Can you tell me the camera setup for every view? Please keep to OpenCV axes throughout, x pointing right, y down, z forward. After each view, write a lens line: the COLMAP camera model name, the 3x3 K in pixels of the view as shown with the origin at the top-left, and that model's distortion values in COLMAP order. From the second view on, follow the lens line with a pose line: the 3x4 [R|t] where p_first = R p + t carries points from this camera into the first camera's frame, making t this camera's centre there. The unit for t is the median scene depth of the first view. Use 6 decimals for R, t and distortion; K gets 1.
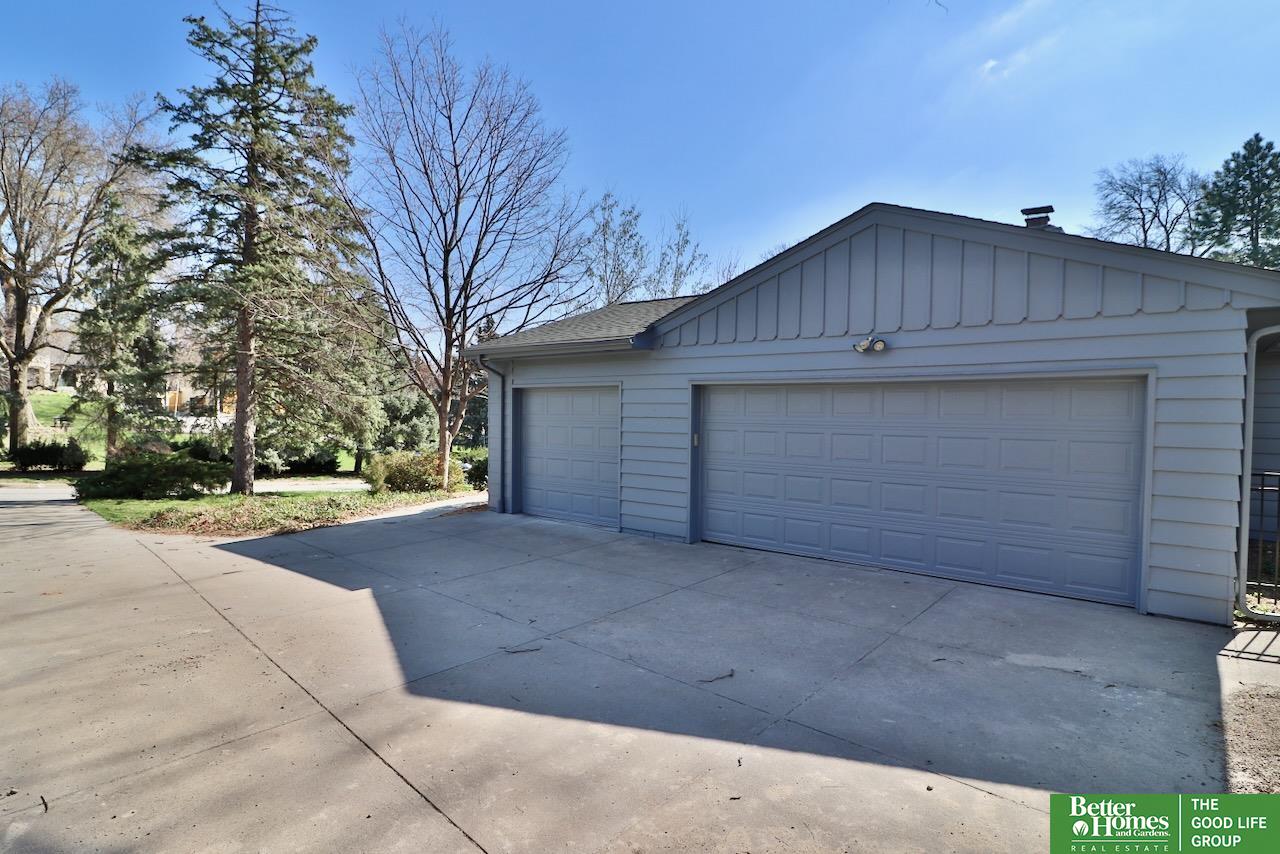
lens RADIAL K [[665.3, 0, 631.9], [0, 665.3, 428.4], [0, 0, 1]] dist [-0.005595, -0.001927]
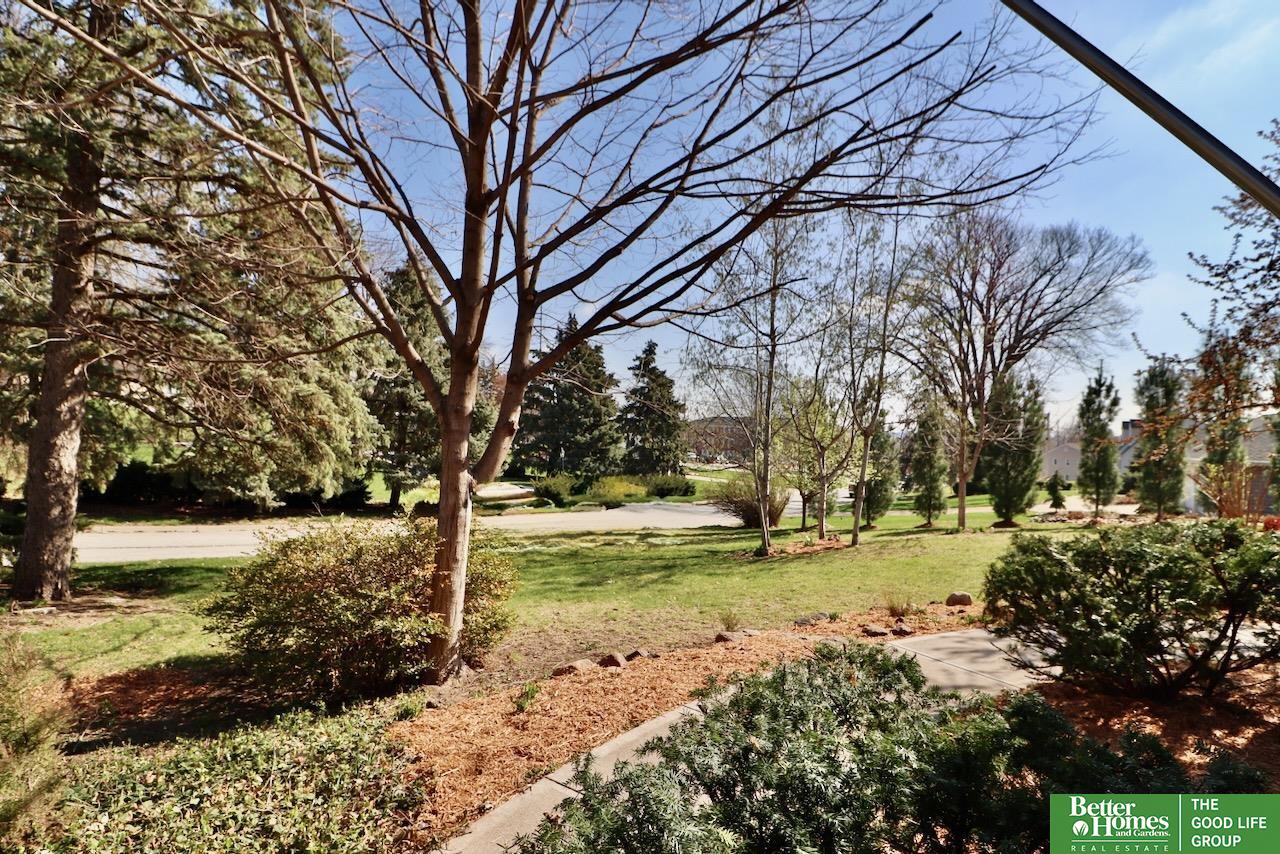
lens RADIAL K [[665.3, 0, 631.9], [0, 665.3, 428.4], [0, 0, 1]] dist [-0.005595, -0.001927]
pose [[0.993417, 0.014807, -0.113596, -0.159350], [-0.018258, 0.999401, -0.029402, -0.008844], [0.113093, 0.031283, 0.993092, 0.685353]]
